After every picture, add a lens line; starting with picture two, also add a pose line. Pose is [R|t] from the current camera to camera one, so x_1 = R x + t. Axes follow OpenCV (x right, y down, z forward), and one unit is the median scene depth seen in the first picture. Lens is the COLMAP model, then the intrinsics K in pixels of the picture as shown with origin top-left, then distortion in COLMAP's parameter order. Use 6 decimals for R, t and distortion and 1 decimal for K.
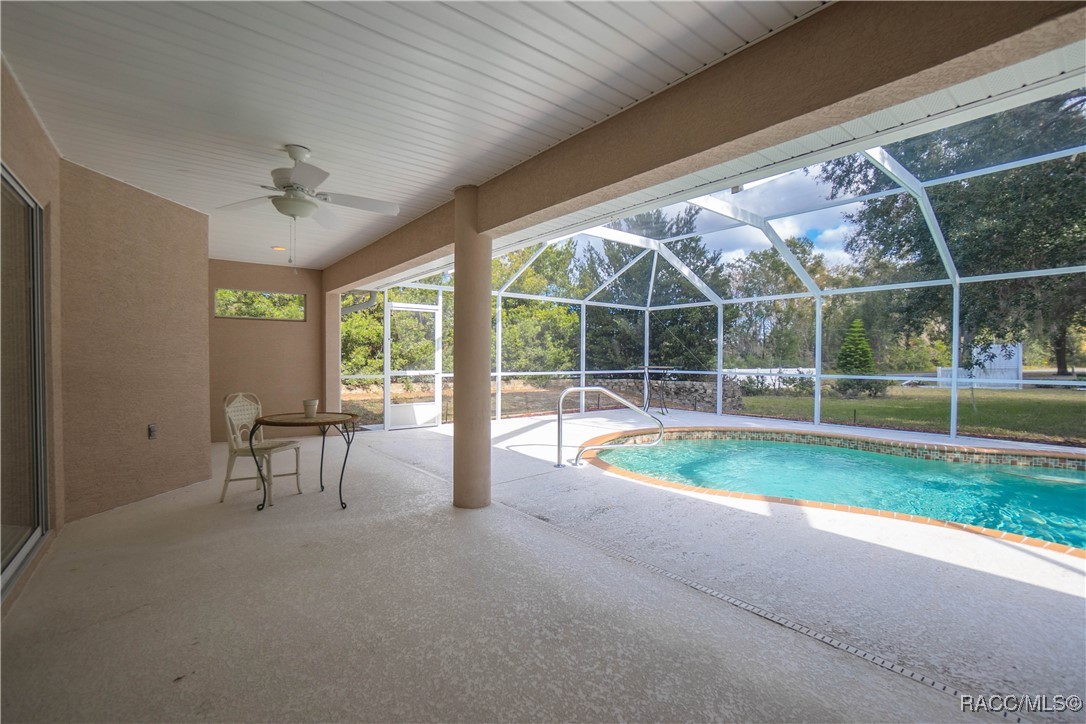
lens RADIAL K [[495.0, 0, 543.0], [0, 495.0, 362.0], [0, 0, 1]] dist [-0.027166, 0.000391]
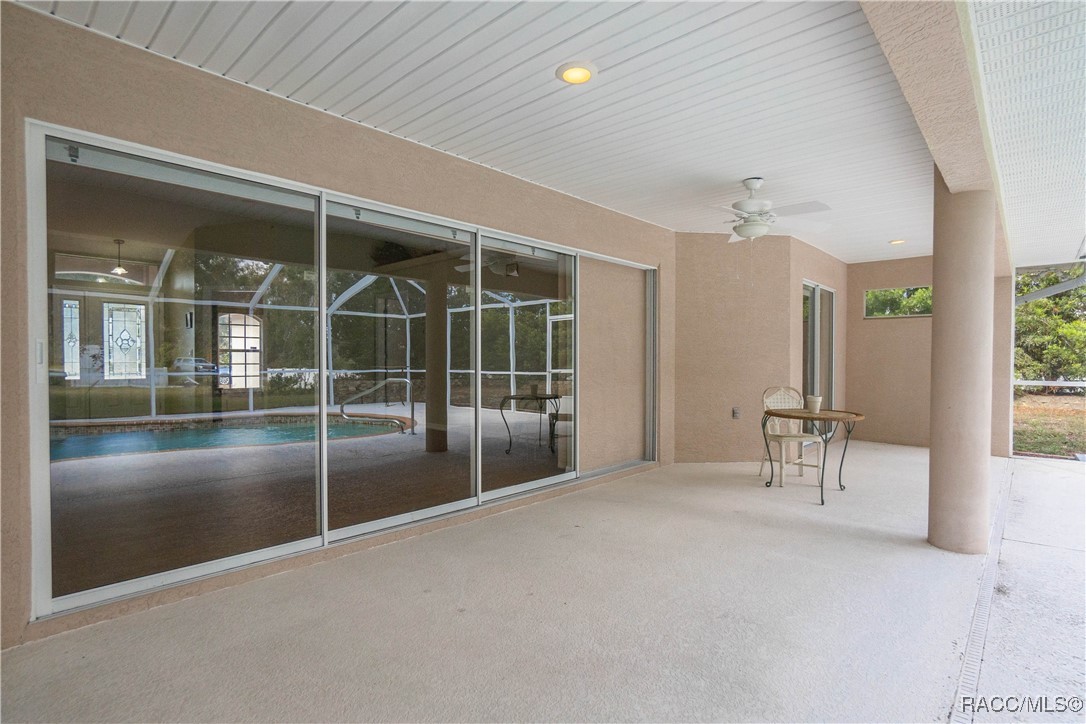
lens RADIAL K [[538.2, 0, 543.0], [0, 538.2, 362.0], [0, 0, 1]] dist [-0.000188, 0.000125]
pose [[0.187655, 0.006214, -0.982215, 0.579638], [-0.007438, 0.999960, 0.004905, -0.000286], [0.982207, 0.006385, 0.187694, 0.214699]]
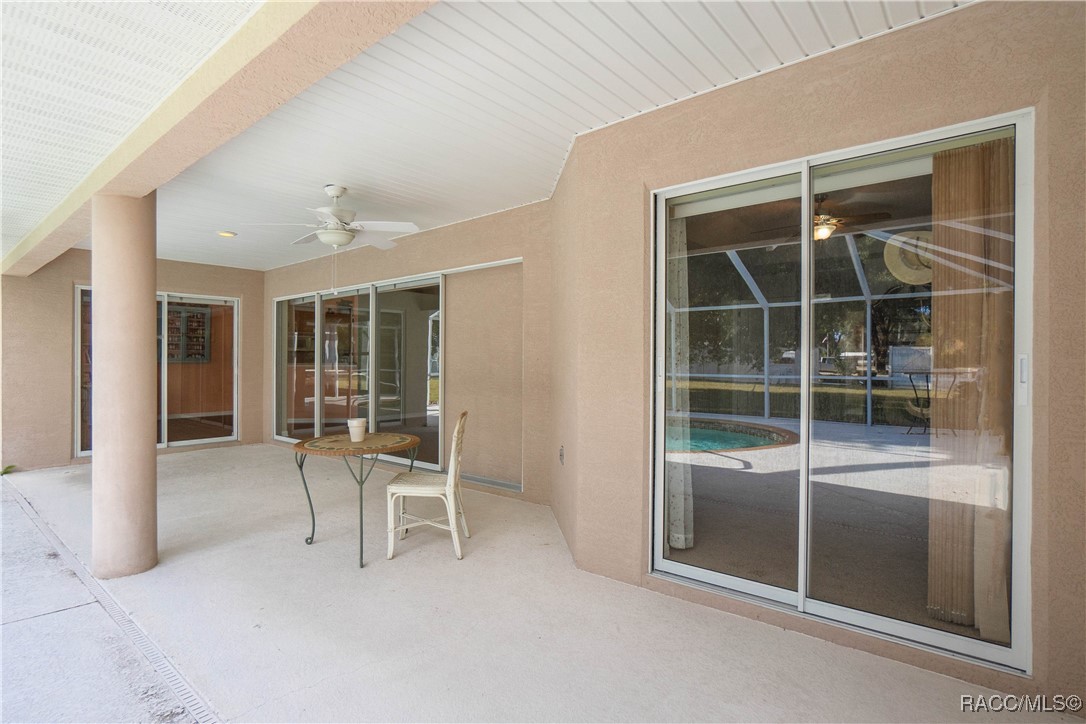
lens RADIAL K [[538.2, 0, 543.0], [0, 538.2, 362.0], [0, 0, 1]] dist [-0.000188, 0.000125]
pose [[-0.972455, -0.003811, -0.233060, -0.564464], [-0.005515, 0.999963, 0.006663, -0.024660], [0.233026, 0.007765, -0.972439, 1.967027]]
